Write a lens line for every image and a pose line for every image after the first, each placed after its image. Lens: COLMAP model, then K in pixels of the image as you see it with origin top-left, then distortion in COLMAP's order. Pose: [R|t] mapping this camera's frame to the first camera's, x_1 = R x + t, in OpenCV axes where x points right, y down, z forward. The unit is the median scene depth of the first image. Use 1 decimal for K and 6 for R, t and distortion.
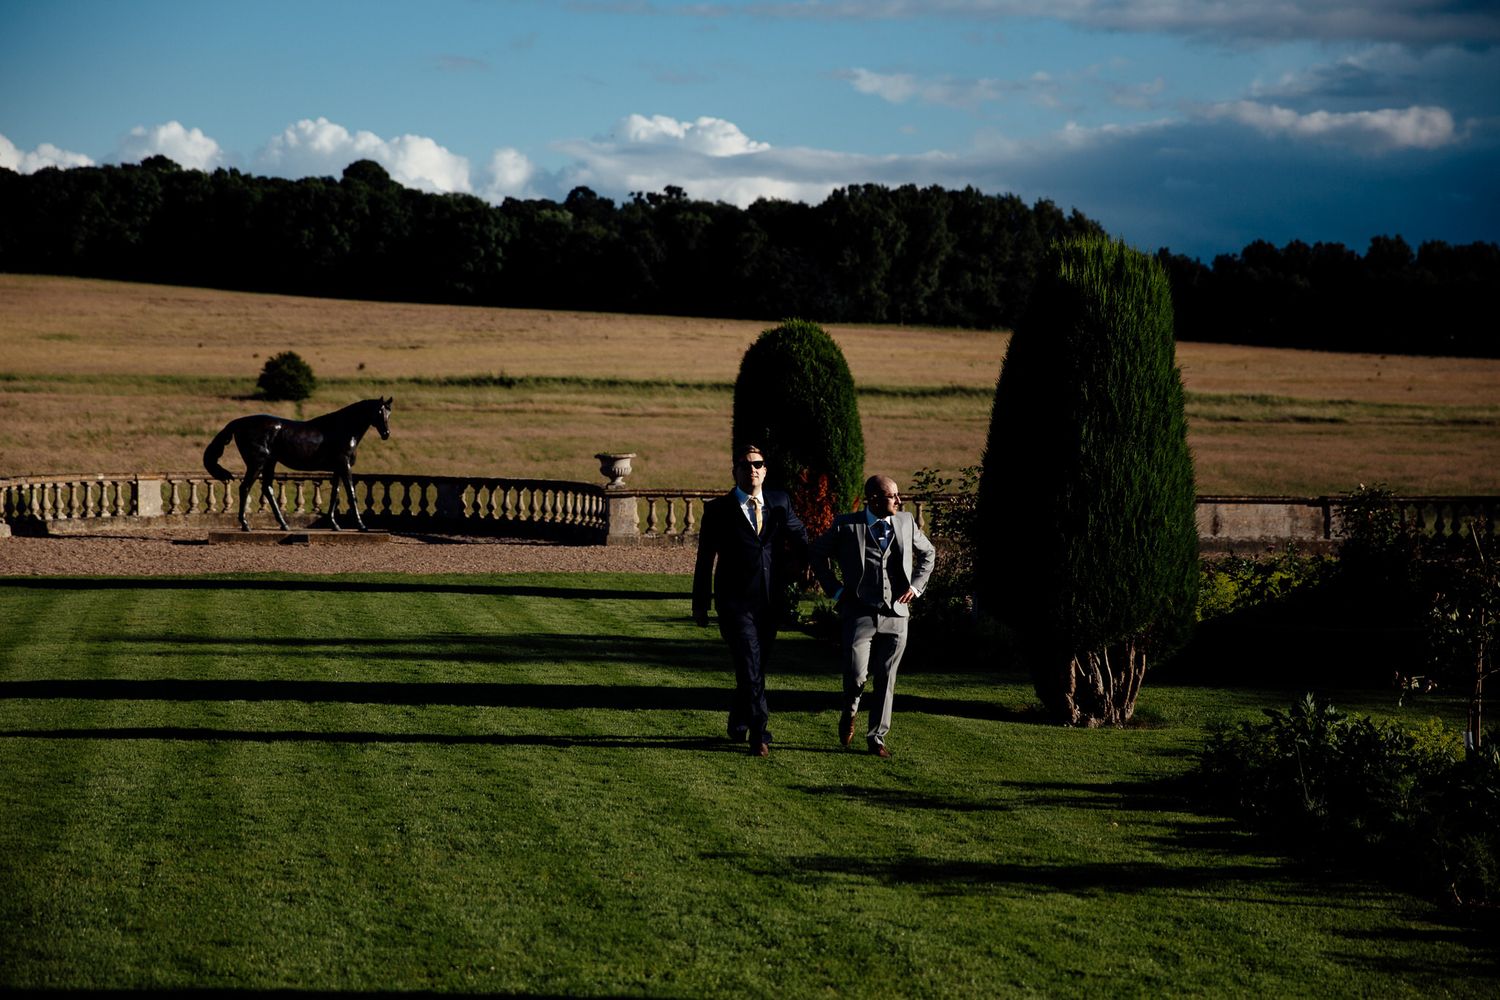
lens RADIAL K [[2918.3, 0, 773.4], [0, 2918.3, 521.3], [0, 0, 1]] dist [0.188331, 0.000000]
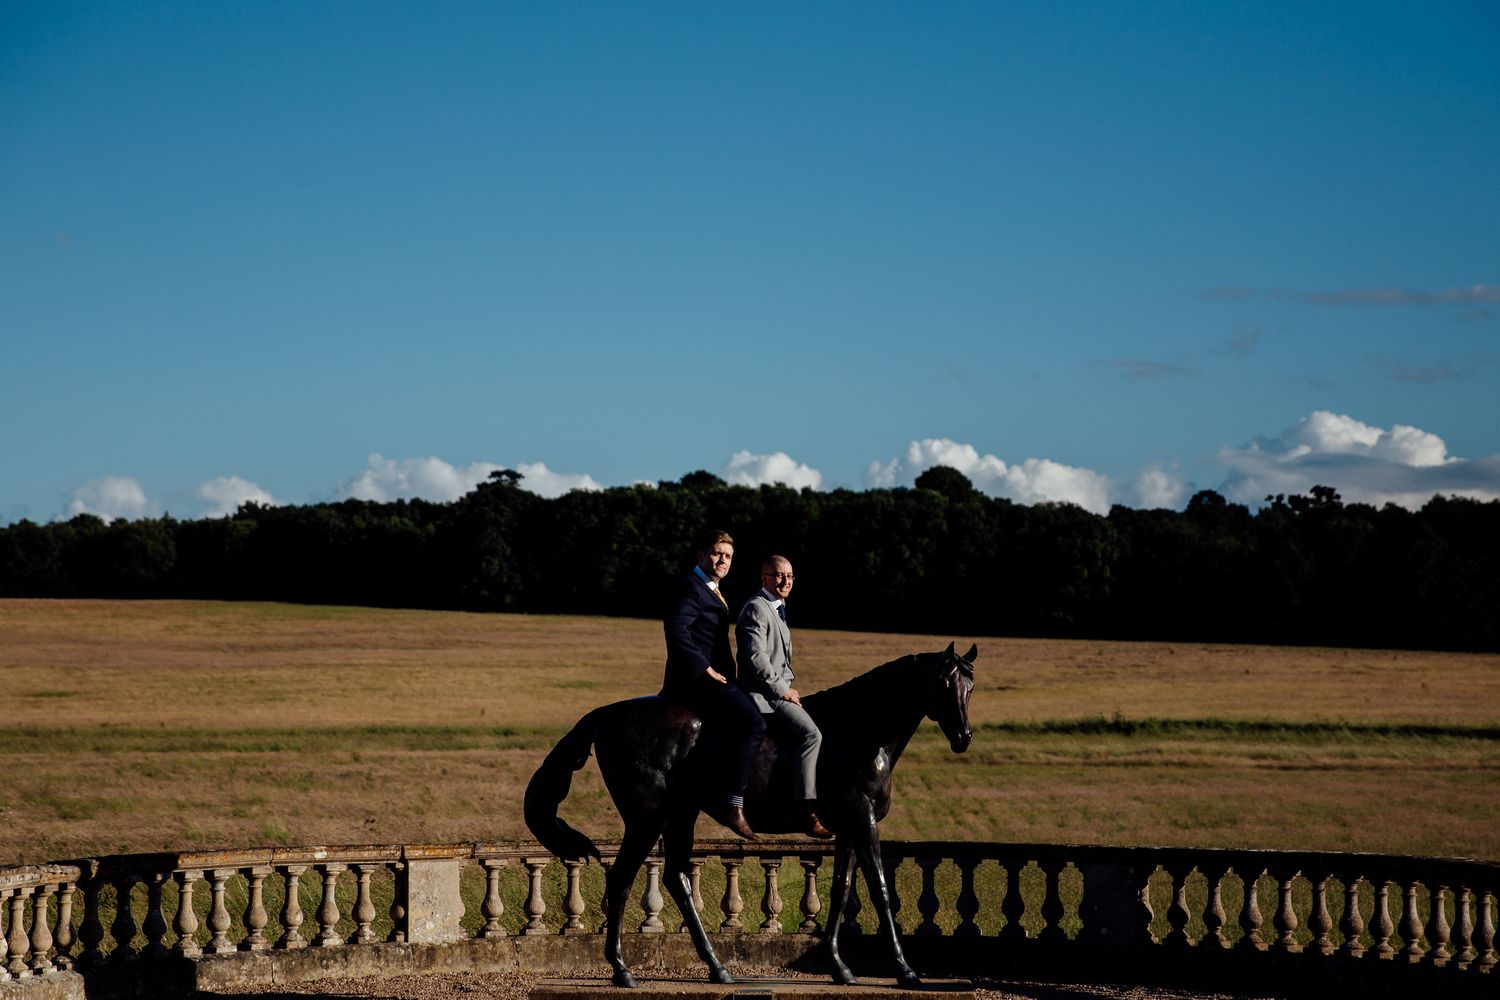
lens RADIAL K [[2918.3, 0, 803.7], [0, 2918.3, 540.0], [0, 0, 1]] dist [0.188331, 0.000000]
pose [[0.982287, -0.026530, -0.185494, -0.032916], [0.003773, 0.992526, -0.121973, -0.003388], [0.187344, 0.119112, 0.975046, 0.251739]]
